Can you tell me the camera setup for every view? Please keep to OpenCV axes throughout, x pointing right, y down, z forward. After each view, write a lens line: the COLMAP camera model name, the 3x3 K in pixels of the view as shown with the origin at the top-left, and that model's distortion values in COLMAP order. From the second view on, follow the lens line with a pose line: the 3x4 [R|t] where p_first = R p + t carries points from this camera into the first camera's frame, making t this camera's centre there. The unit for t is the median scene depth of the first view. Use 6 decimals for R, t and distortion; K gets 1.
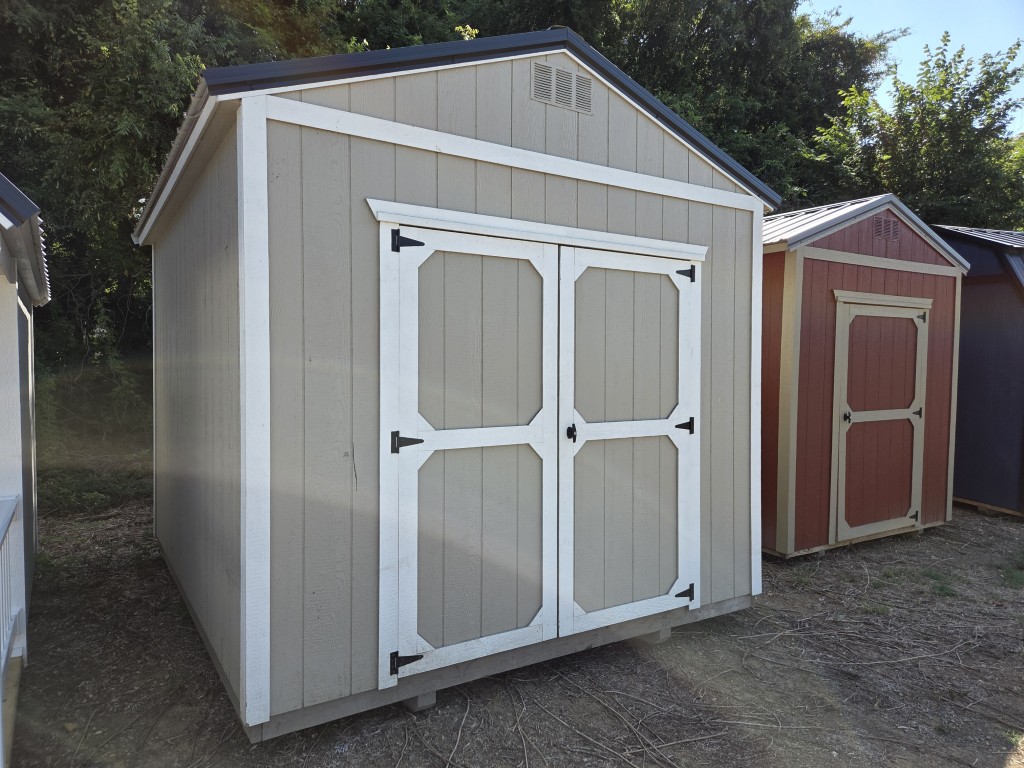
lens RADIAL K [[684.8, 0, 510.5], [0, 684.8, 386.1], [0, 0, 1]] dist [0.051833, -0.025514]
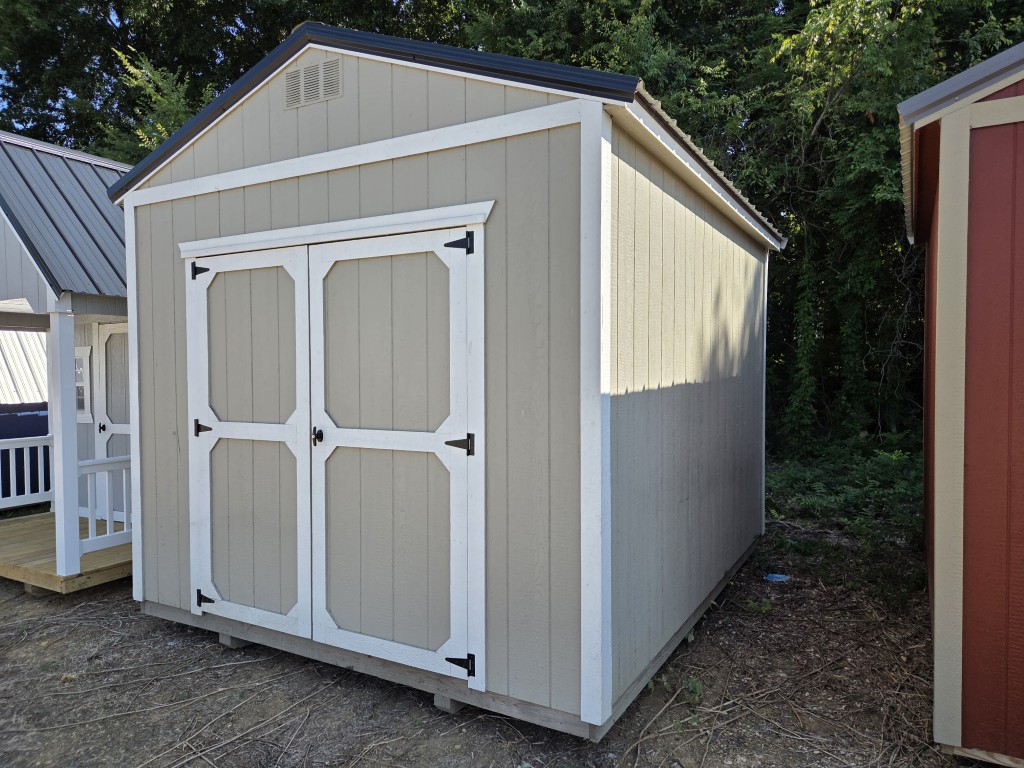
lens RADIAL K [[684.8, 0, 512.7], [0, 684.8, 381.1], [0, 0, 1]] dist [0.051833, -0.025514]
pose [[0.474142, 0.020935, -0.880200, 1.076877], [-0.009525, 0.999781, 0.018648, -0.030354], [0.880397, -0.000458, 0.474237, 0.778911]]
